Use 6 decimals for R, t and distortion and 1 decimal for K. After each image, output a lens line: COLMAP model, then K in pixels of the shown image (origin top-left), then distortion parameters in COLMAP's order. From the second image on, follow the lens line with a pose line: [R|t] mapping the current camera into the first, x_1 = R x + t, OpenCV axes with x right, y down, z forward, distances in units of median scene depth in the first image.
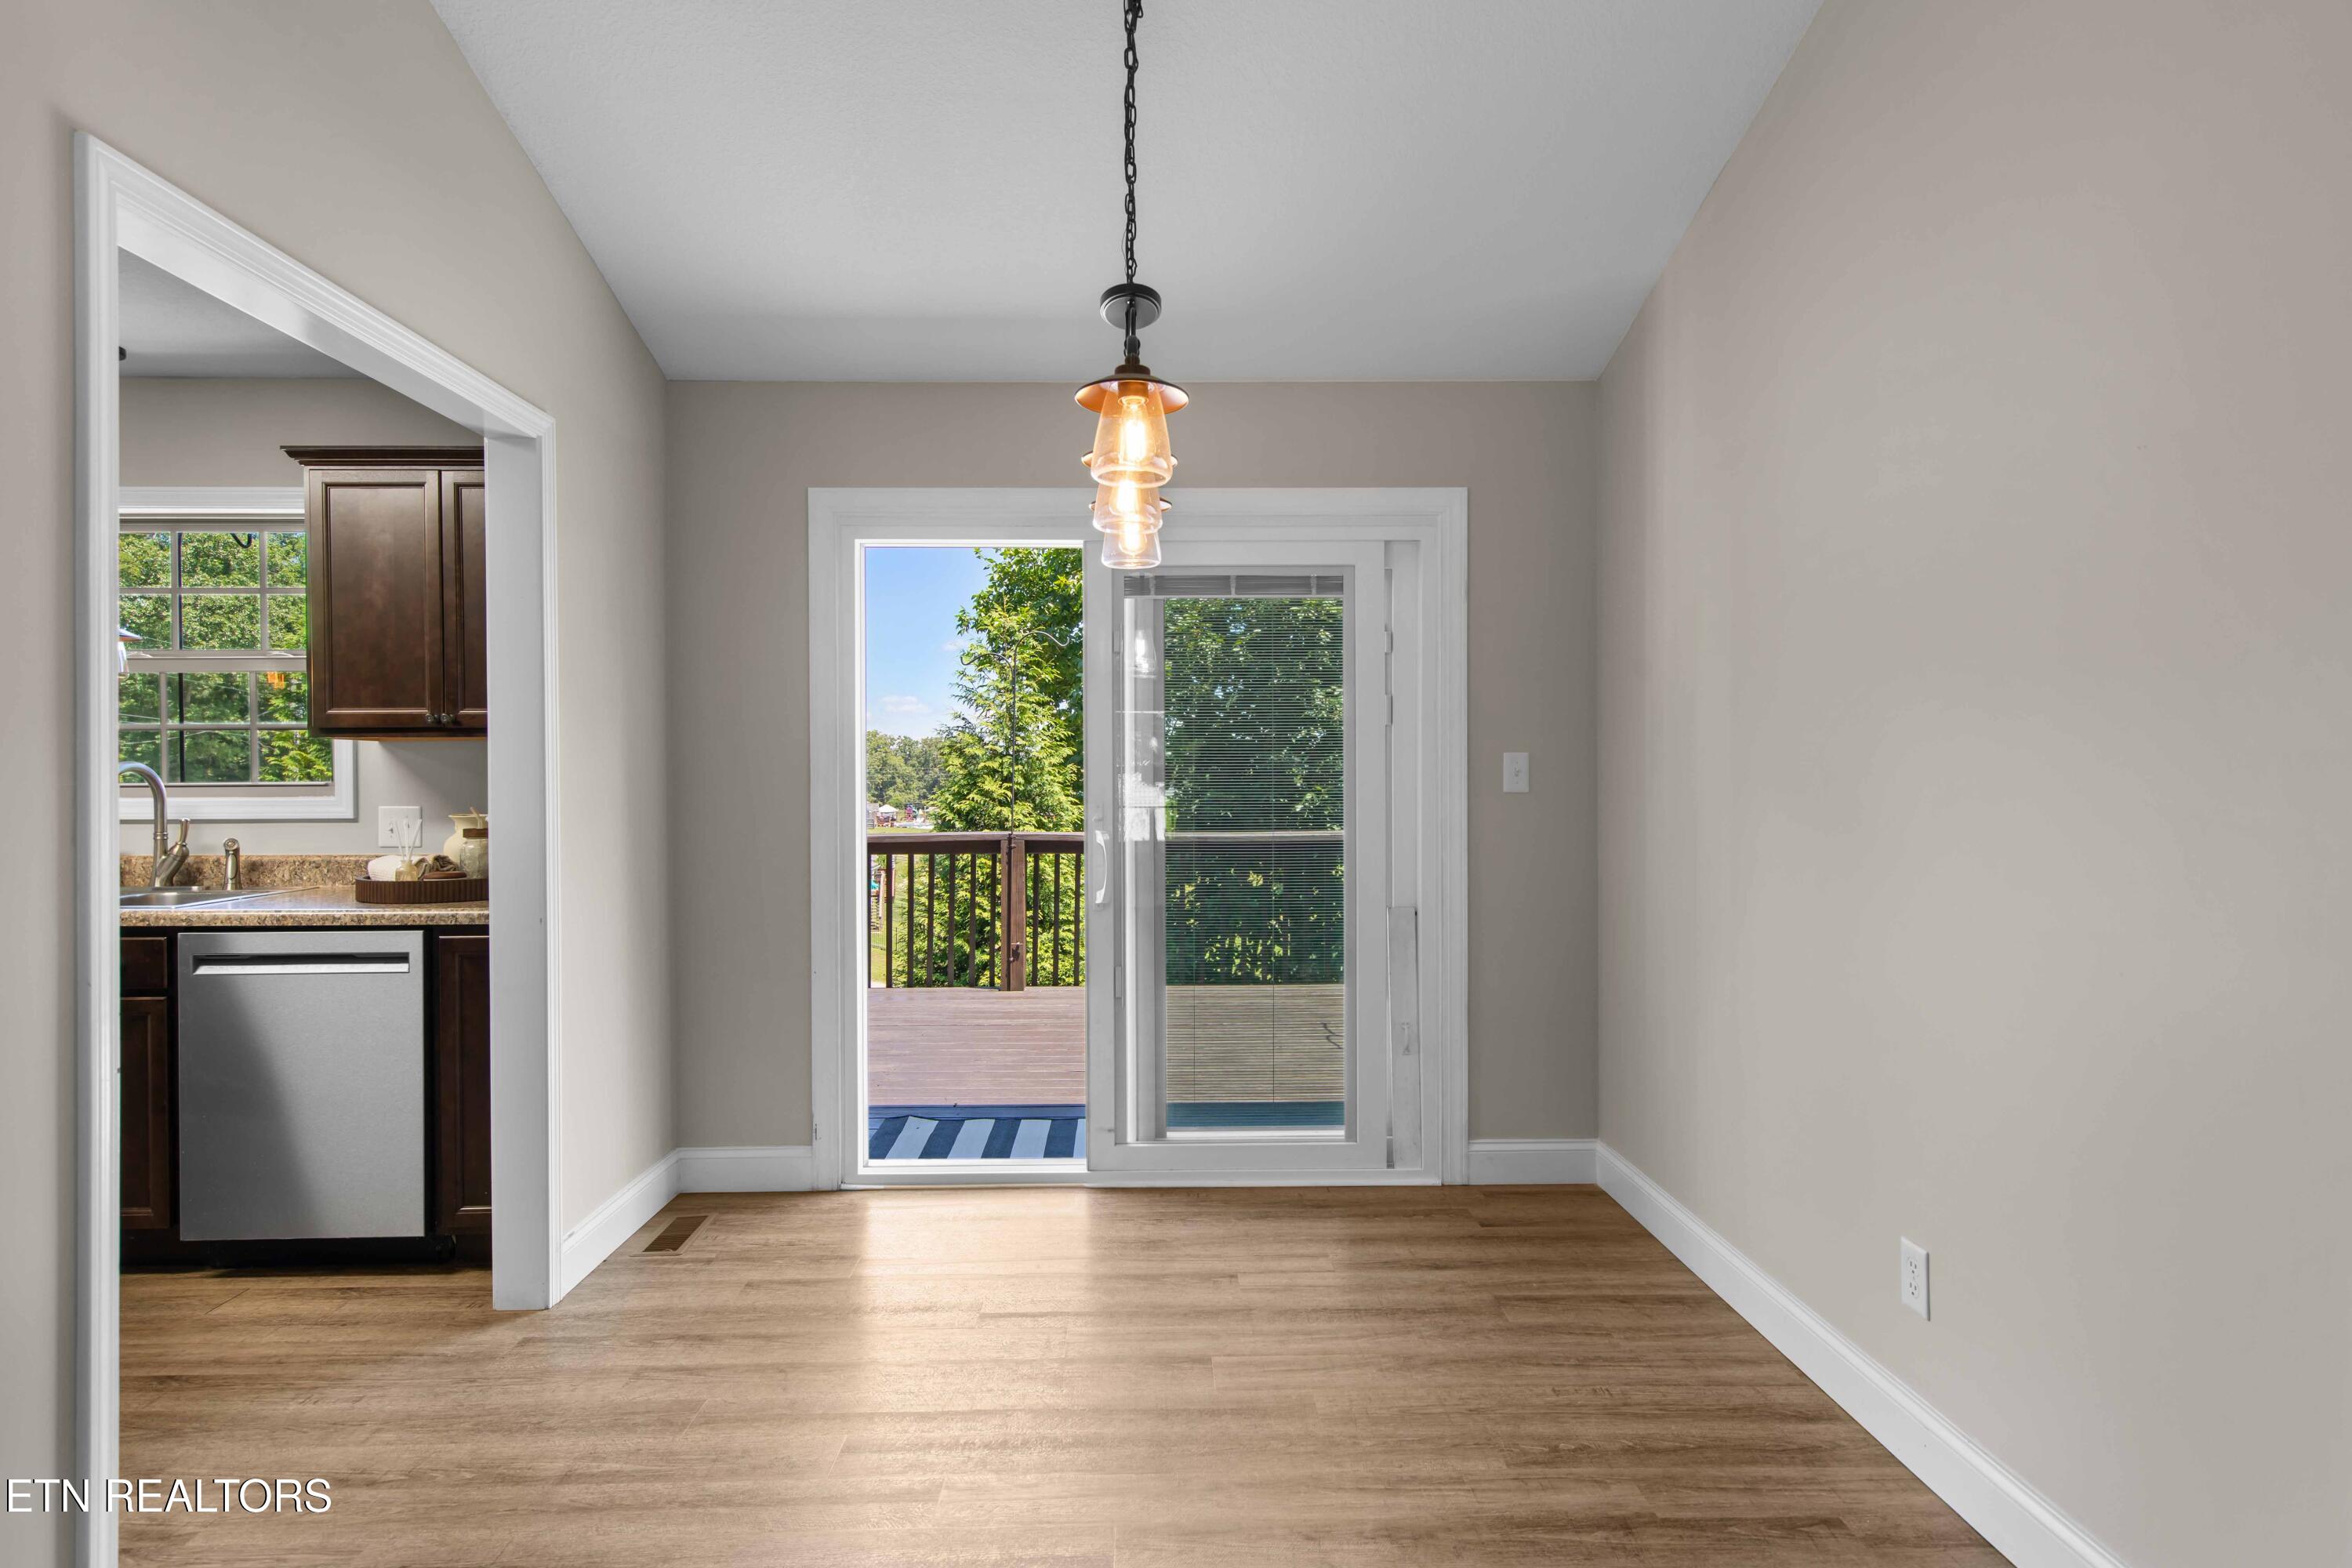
lens RADIAL K [[1247.8, 0, 1176.0], [0, 1247.8, 784.0], [0, 0, 1]] dist [0.010277, 0.000819]
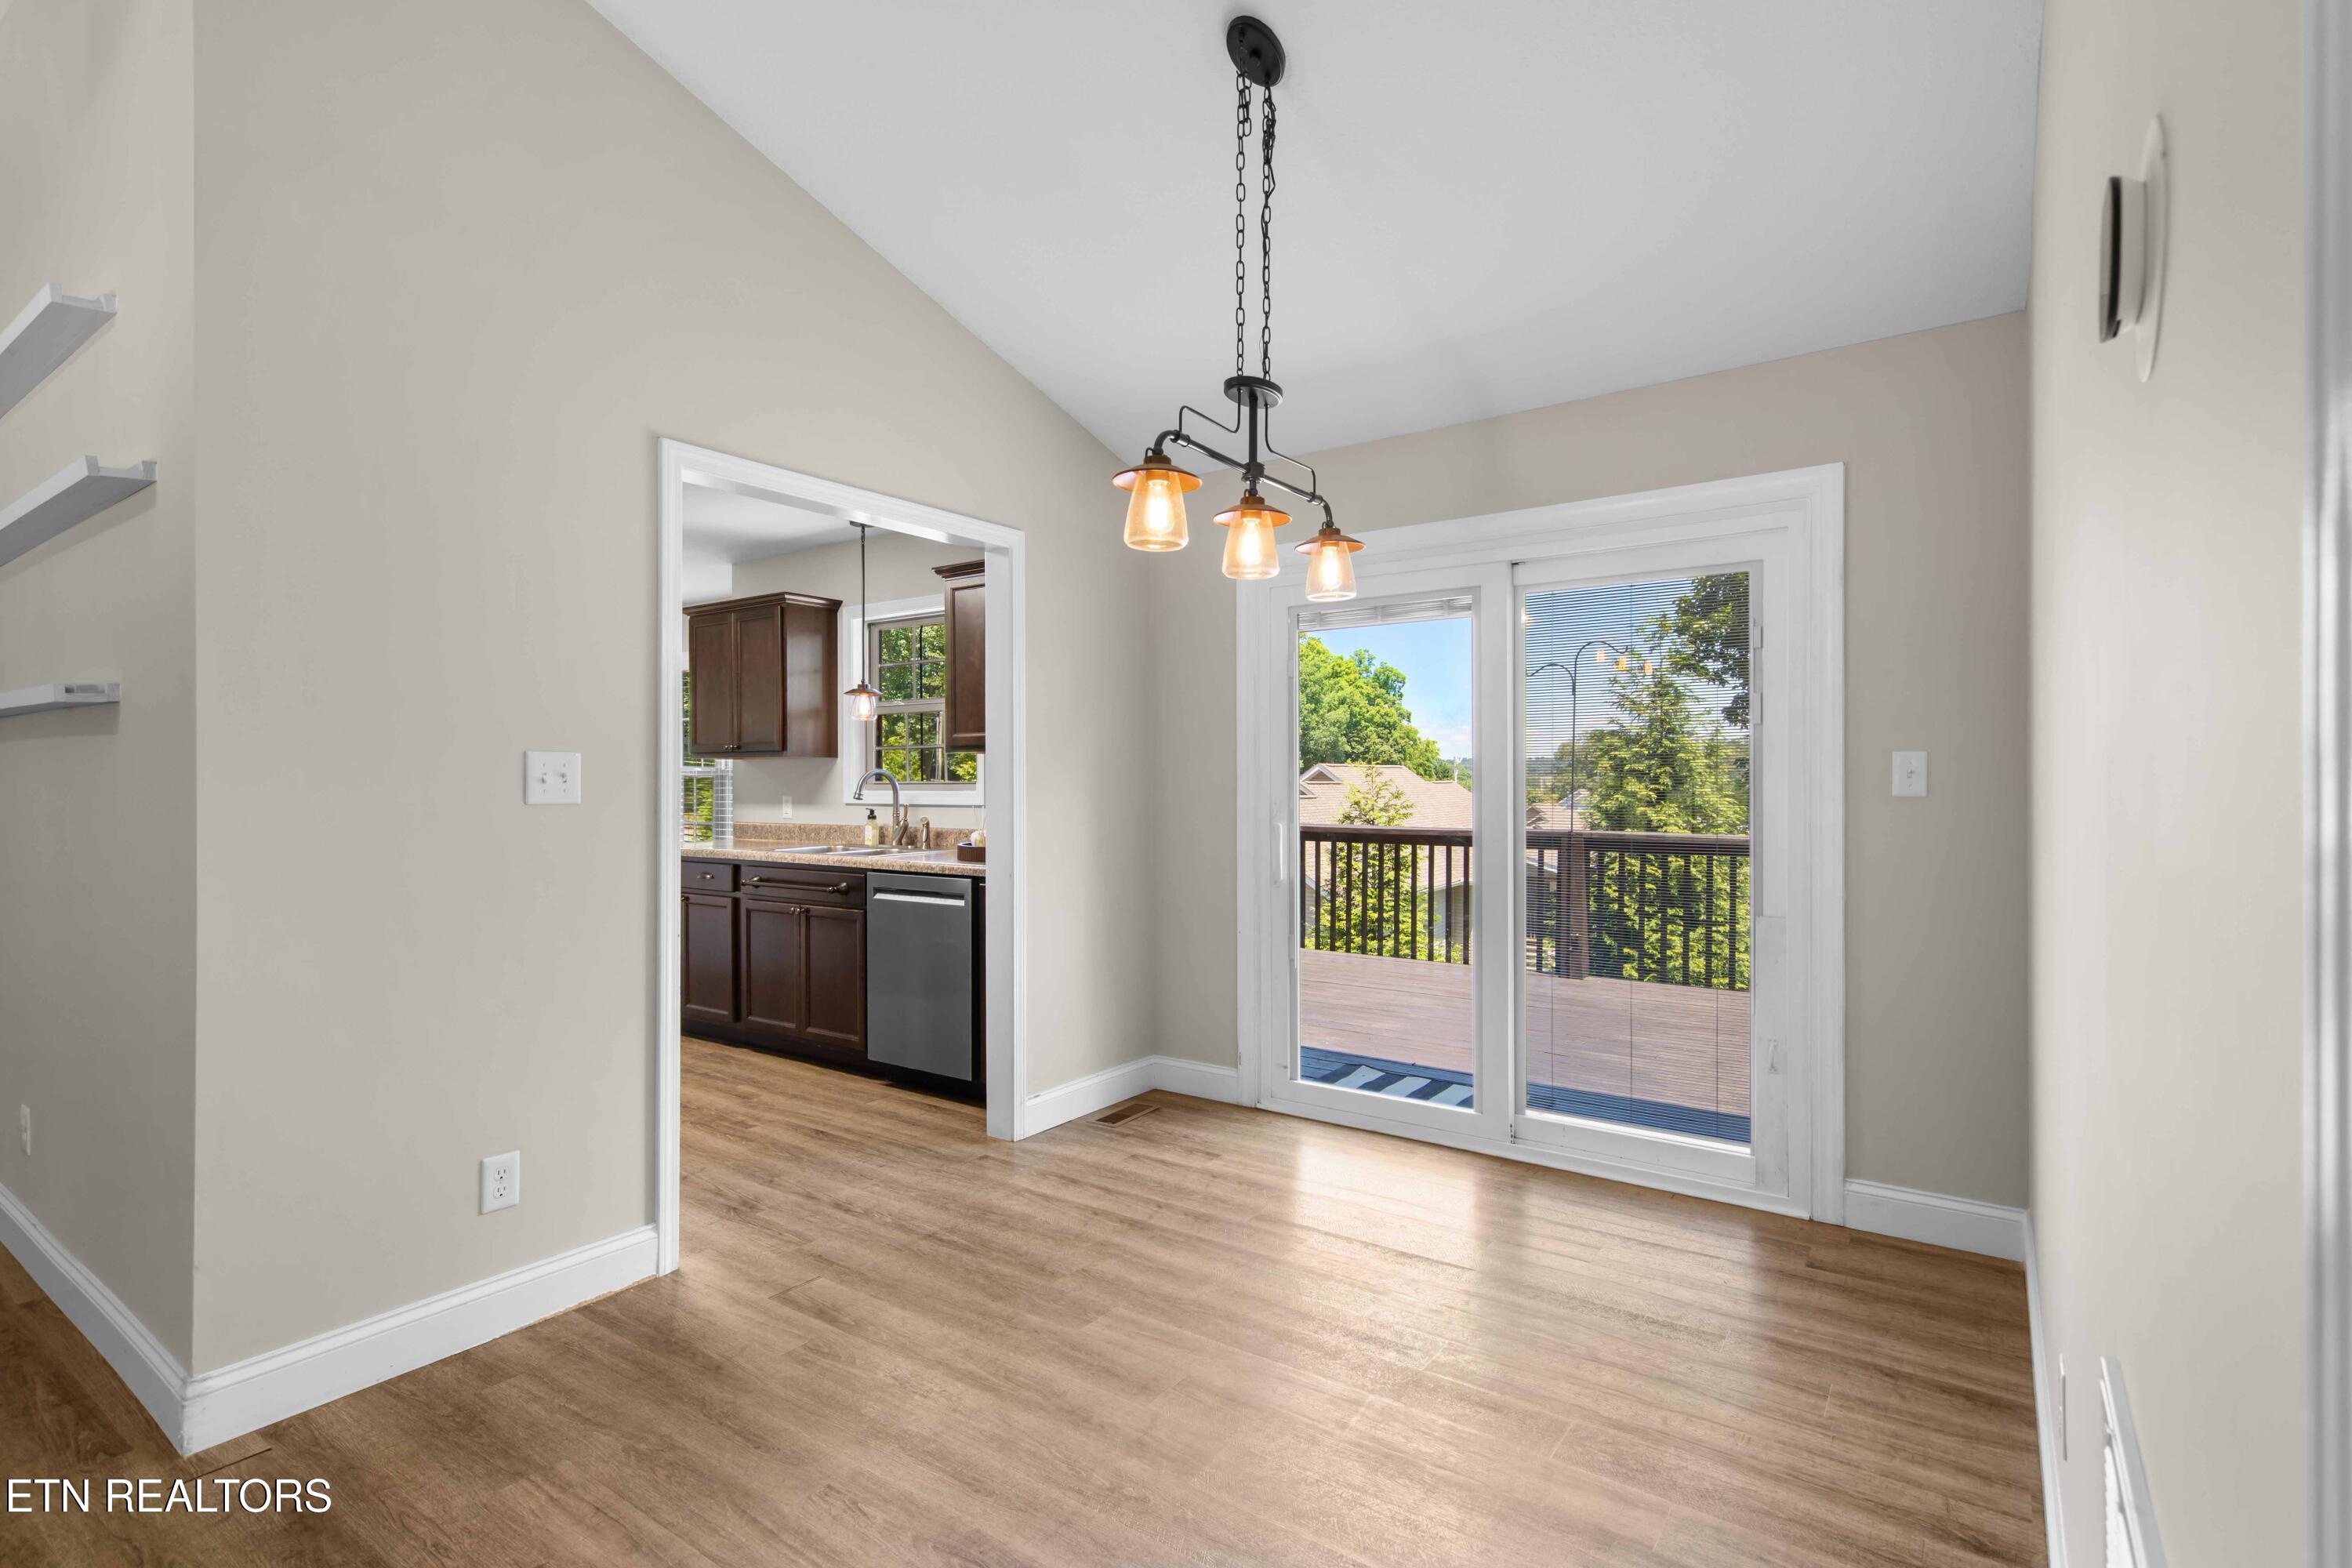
lens RADIAL K [[1125.2, 0, 1176.0], [0, 1125.2, 784.0], [0, 0, 1]] dist [0.017185, -0.000285]
pose [[0.800743, 0.003714, -0.598997, 0.344958], [-0.004170, 0.999991, 0.000626, -0.000162], [0.598994, 0.001997, 0.800751, 0.047146]]
